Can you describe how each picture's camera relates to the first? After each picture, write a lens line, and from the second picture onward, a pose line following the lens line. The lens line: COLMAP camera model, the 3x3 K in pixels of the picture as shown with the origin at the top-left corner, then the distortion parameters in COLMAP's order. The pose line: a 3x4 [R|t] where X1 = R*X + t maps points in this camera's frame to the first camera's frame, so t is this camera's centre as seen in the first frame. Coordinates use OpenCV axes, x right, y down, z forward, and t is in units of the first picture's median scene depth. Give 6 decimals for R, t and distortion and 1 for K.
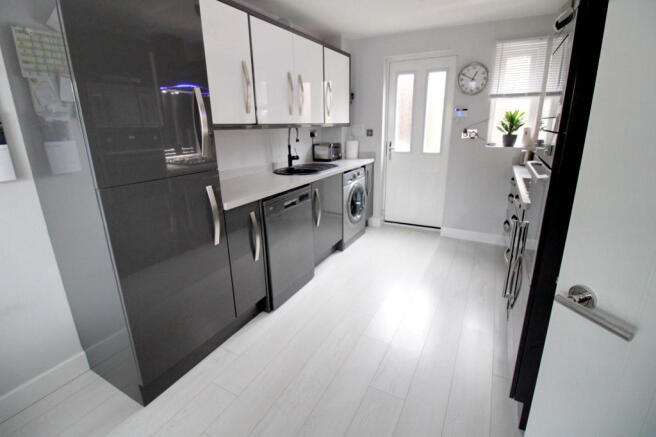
lens RADIAL K [[305.1, 0, 330.9], [0, 305.1, 211.0], [0, 0, 1]] dist [0.000833, -0.015097]
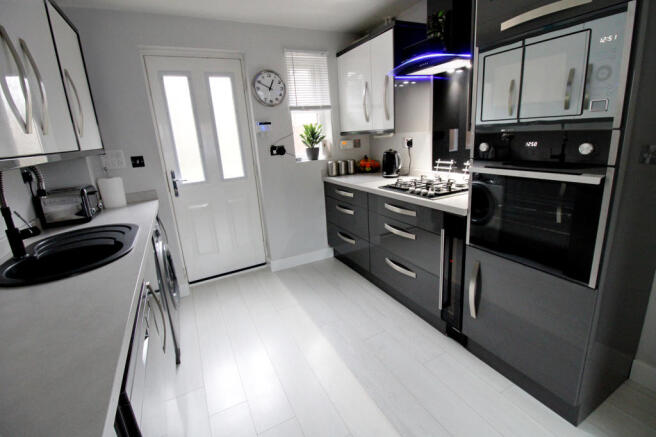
lens RADIAL K [[305.1, 0, 330.9], [0, 305.1, 211.0], [0, 0, 1]] dist [0.000833, -0.015097]
pose [[0.561813, -0.228775, 0.795002, -0.205991], [0.281487, 0.956524, 0.076334, -0.113852], [-0.777902, 0.180897, 0.601784, 0.397097]]
